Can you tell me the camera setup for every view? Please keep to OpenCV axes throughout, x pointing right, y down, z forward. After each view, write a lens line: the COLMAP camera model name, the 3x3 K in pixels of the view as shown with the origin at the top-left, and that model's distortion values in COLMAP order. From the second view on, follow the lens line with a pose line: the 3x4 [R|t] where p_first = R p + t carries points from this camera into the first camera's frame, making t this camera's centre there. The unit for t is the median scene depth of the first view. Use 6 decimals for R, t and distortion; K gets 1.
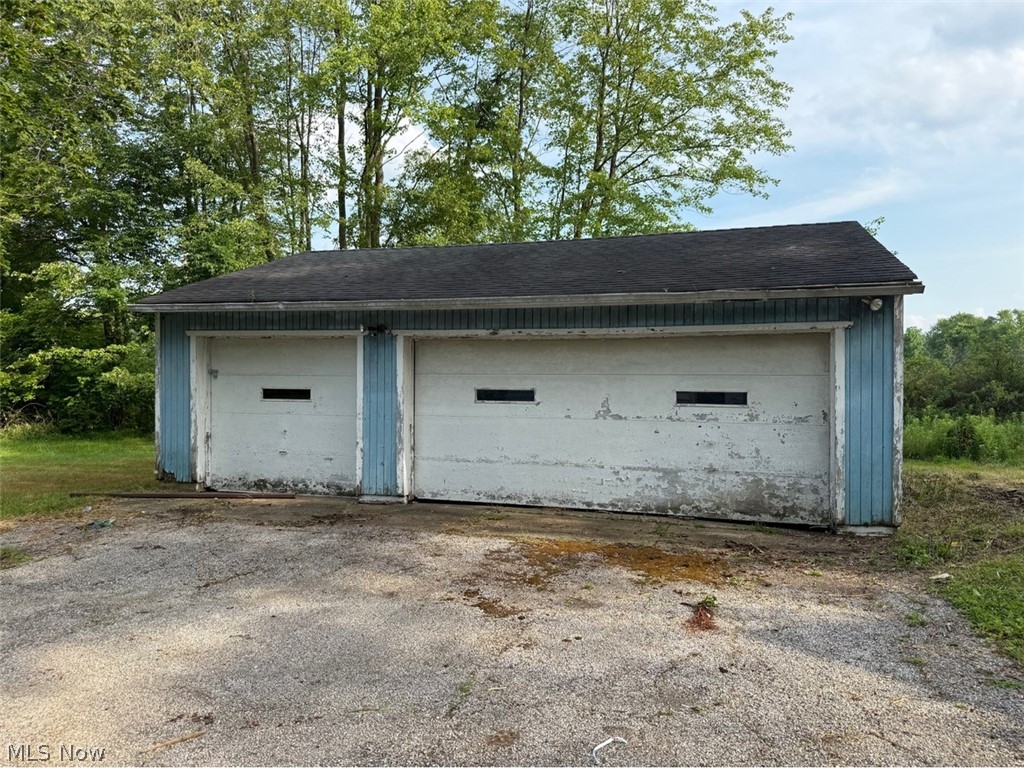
lens RADIAL K [[710.0, 0, 509.1], [0, 710.0, 382.4], [0, 0, 1]] dist [0.130965, -0.204616]
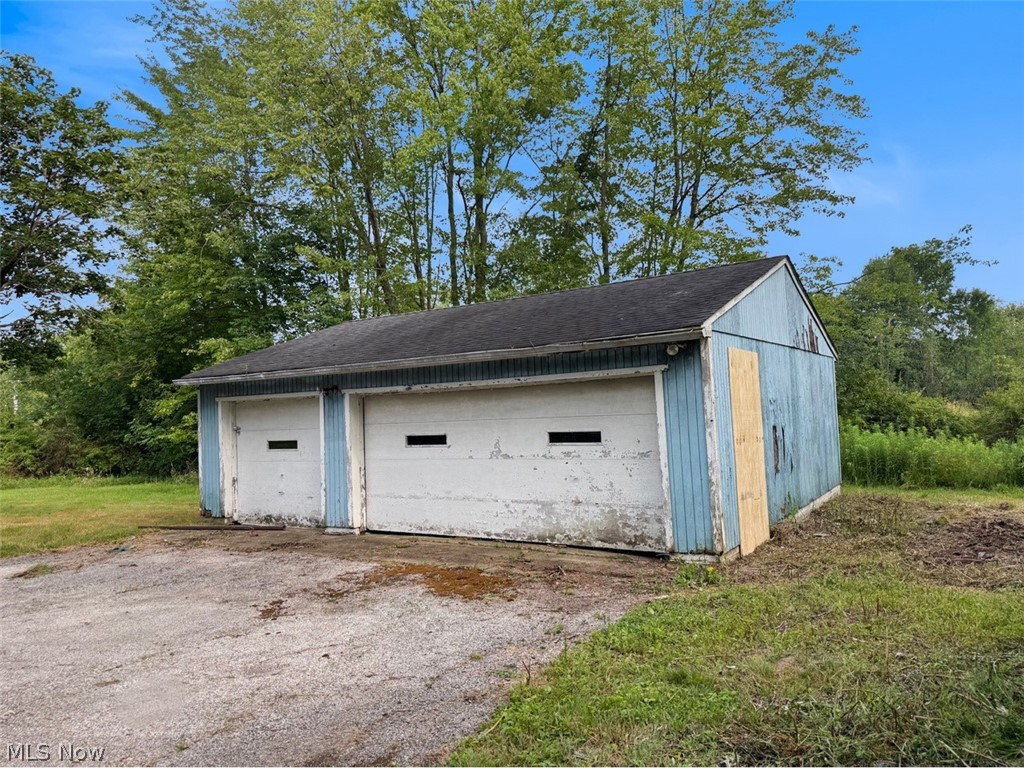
lens RADIAL K [[710.0, 0, 509.1], [0, 710.0, 382.4], [0, 0, 1]] dist [0.130965, -0.204616]
pose [[0.958718, -0.057386, -0.278507, 0.472896], [0.043887, 0.997550, -0.054470, -0.007347], [0.280951, 0.039998, 0.958888, -0.093520]]
